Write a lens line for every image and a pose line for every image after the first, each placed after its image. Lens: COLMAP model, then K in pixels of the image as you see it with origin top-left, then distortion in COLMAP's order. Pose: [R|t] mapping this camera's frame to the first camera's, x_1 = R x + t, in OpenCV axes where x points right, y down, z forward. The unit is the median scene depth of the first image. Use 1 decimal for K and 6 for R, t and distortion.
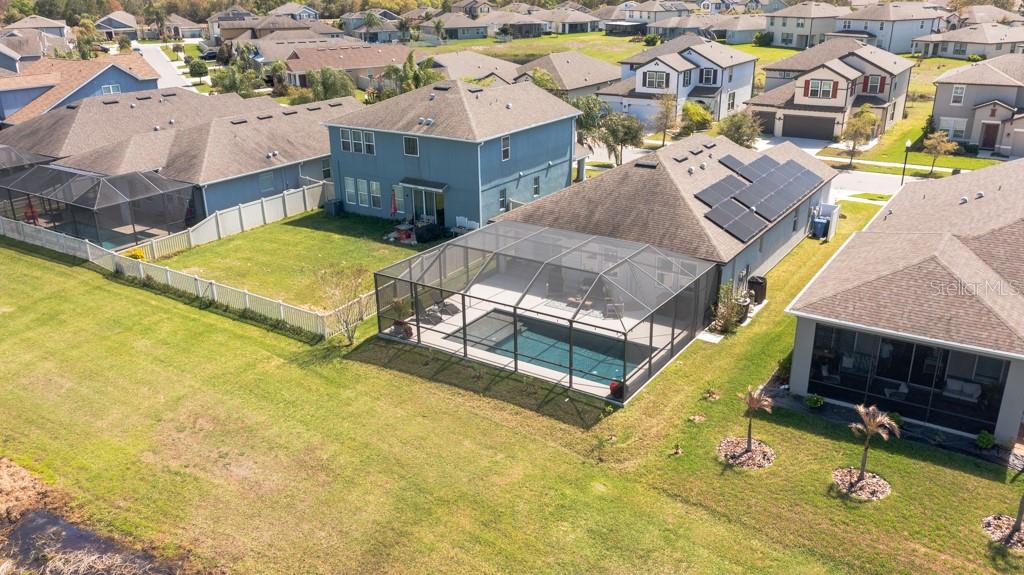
lens RADIAL K [[808.5, 0, 510.5], [0, 808.5, 285.9], [0, 0, 1]] dist [-0.001750, 0.036935]
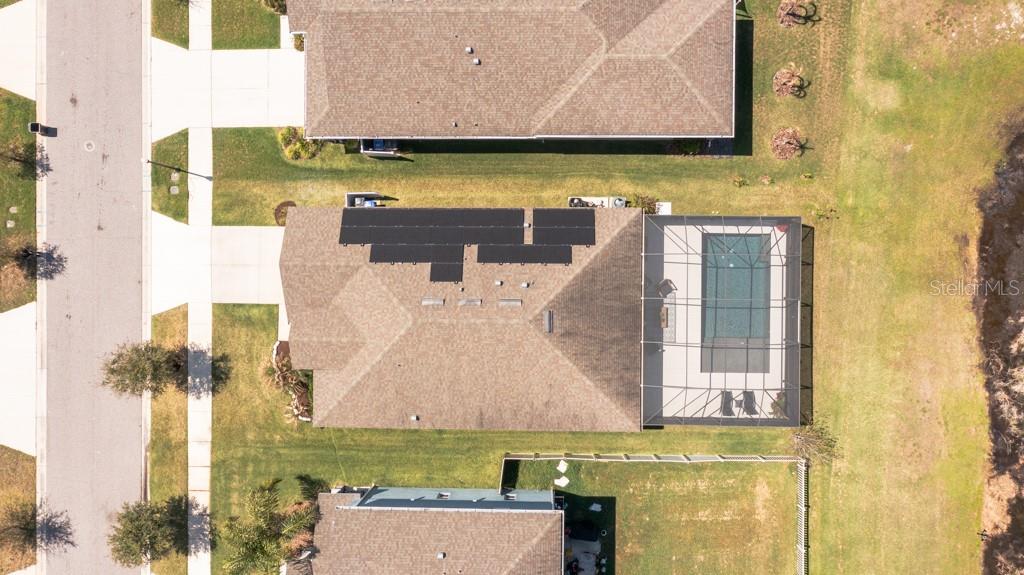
lens RADIAL K [[808.5, 0, 510.5], [0, 808.5, 285.9], [0, 0, 1]] dist [-0.001750, 0.036935]
pose [[-0.550697, -0.834387, 0.023054, 0.174572], [0.335464, -0.195948, 0.921449, -0.928477], [-0.764327, 0.515173, 0.387815, 0.506672]]
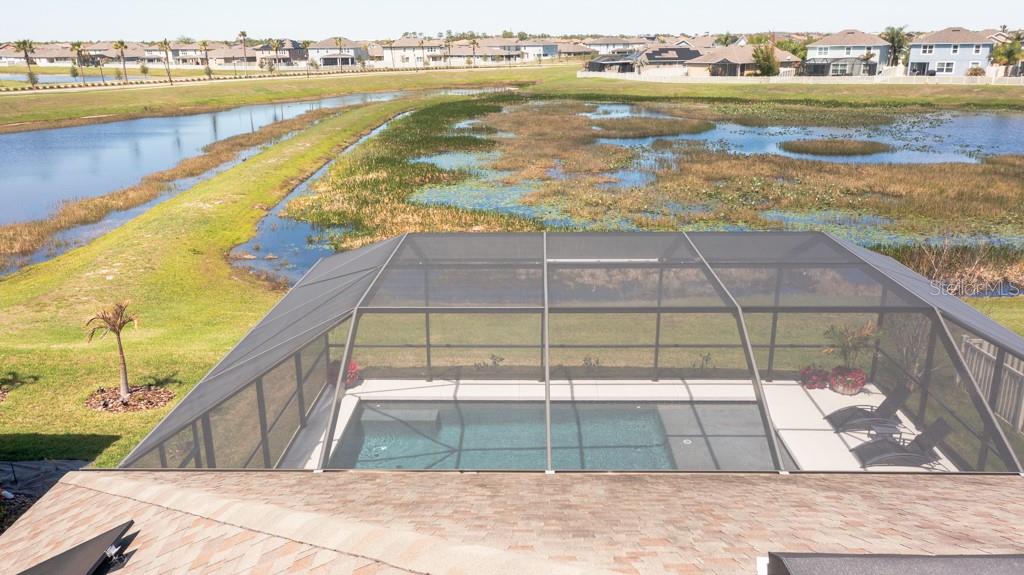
lens RADIAL K [[808.5, 0, 510.5], [0, 808.5, 285.9], [0, 0, 1]] dist [-0.001750, 0.036935]
pose [[-0.846560, 0.176200, -0.502284, 0.188018], [-0.167955, 0.806997, 0.566168, -0.165952], [0.505101, 0.563657, -0.653578, 0.840605]]
